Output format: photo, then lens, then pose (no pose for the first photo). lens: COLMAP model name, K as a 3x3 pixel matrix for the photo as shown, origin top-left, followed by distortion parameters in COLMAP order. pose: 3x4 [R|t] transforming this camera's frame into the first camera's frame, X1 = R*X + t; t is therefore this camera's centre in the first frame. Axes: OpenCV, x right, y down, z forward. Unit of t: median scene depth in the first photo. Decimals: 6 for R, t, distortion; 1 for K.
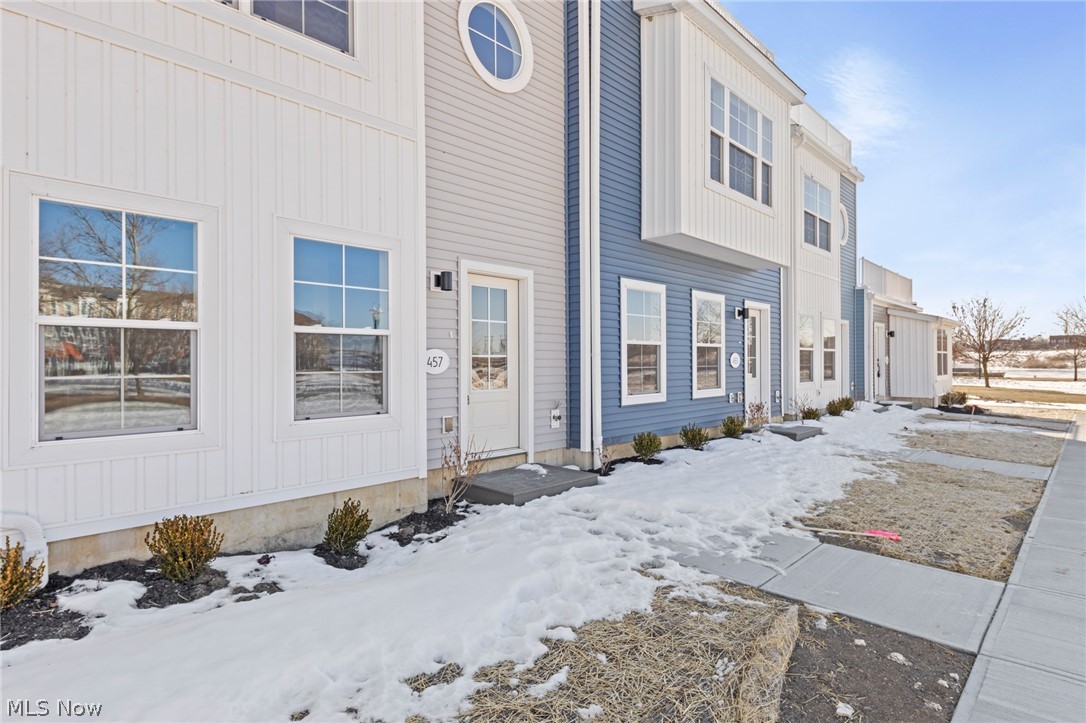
lens RADIAL K [[568.9, 0, 538.6], [0, 568.9, 364.9], [0, 0, 1]] dist [0.003666, 0.001228]
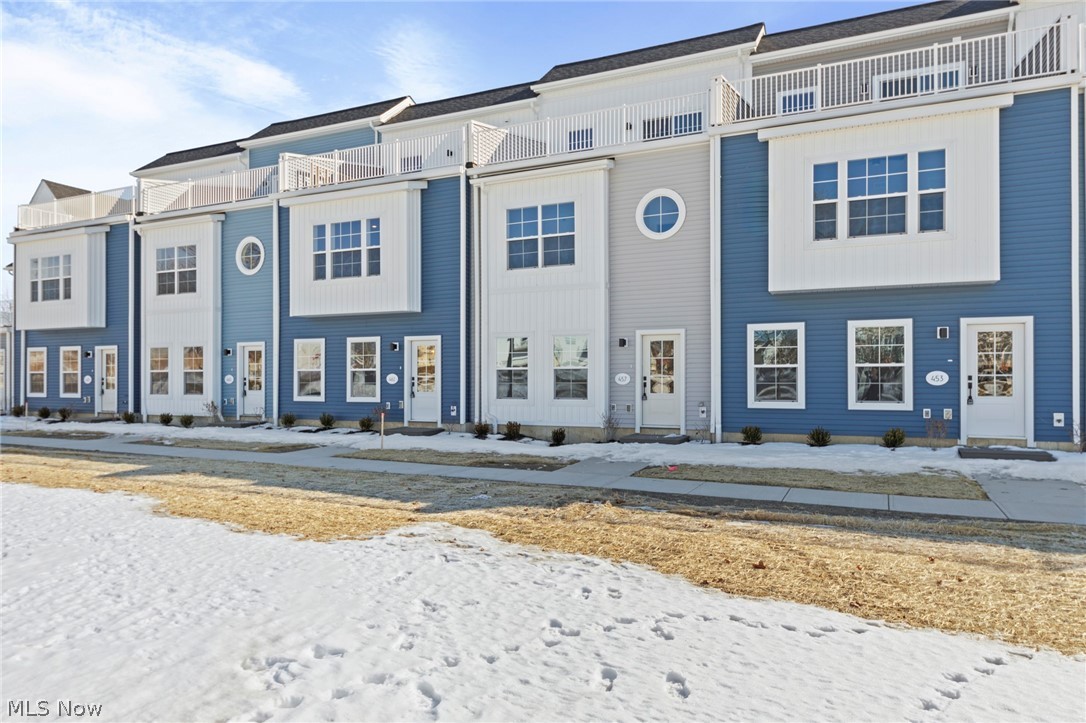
lens RADIAL K [[670.3, 0, 544.0], [0, 670.3, 377.3], [0, 0, 1]] dist [0.009663, -0.010921]
pose [[0.337514, 0.011546, -0.941250, 1.693516], [0.001856, 0.999915, 0.012931, -0.035665], [0.941319, -0.006111, 0.337464, -0.132464]]
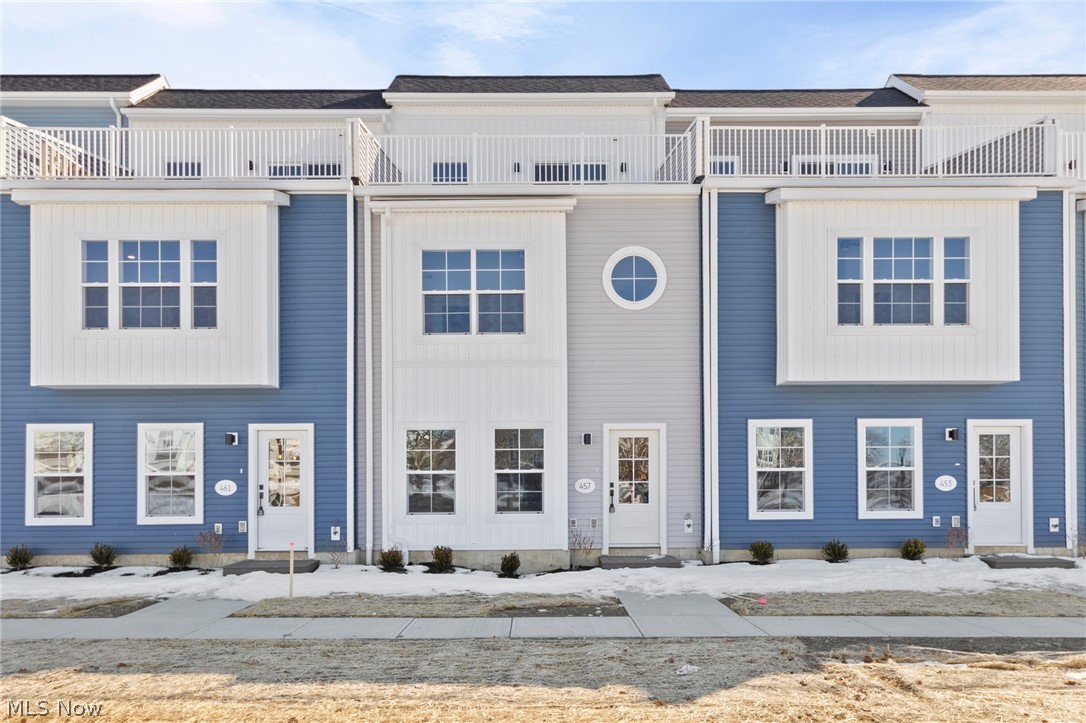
lens RADIAL K [[809.9, 0, 523.2], [0, 809.9, 472.6], [0, 0, 1]] dist [-0.003212, -0.008025]
pose [[0.693062, -0.001994, -0.720875, 1.123751], [0.000517, 0.999997, -0.002269, -0.030997], [0.720878, 0.001199, 0.693061, -0.637919]]
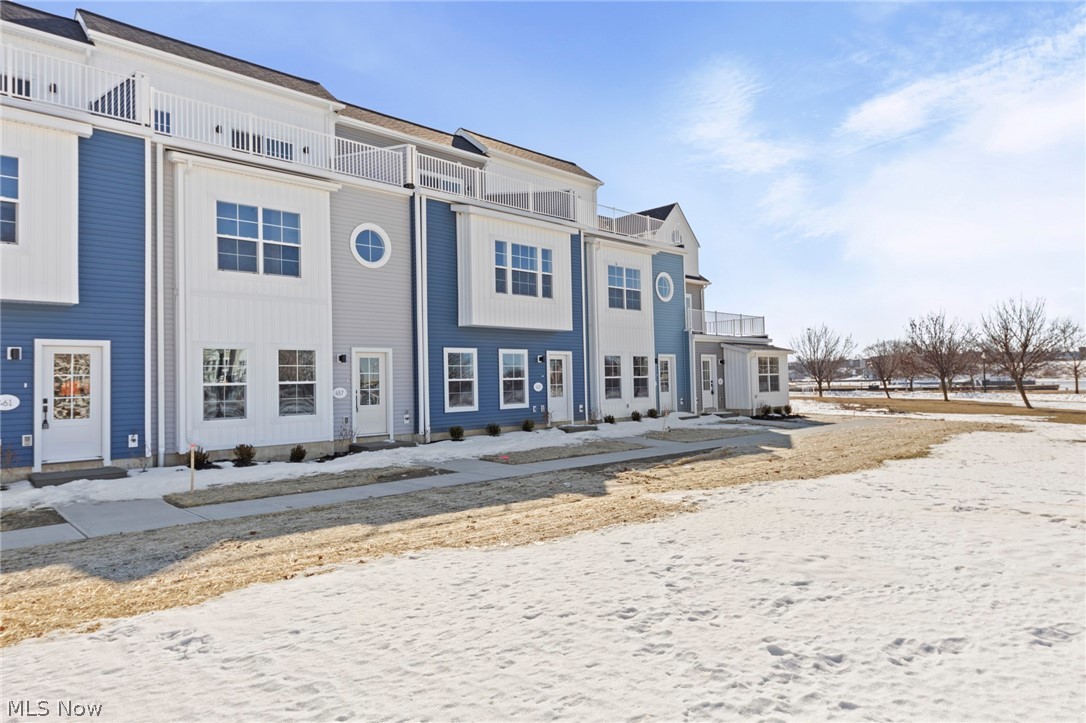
lens RADIAL K [[654.7, 0, 541.2], [0, 654.7, 367.4], [0, 0, 1]] dist [0.012132, 0.002457]
pose [[0.998747, -0.016271, -0.047327, 0.599208], [0.015177, 0.999611, -0.023391, -0.027356], [0.047689, 0.022643, 0.998606, -1.277224]]
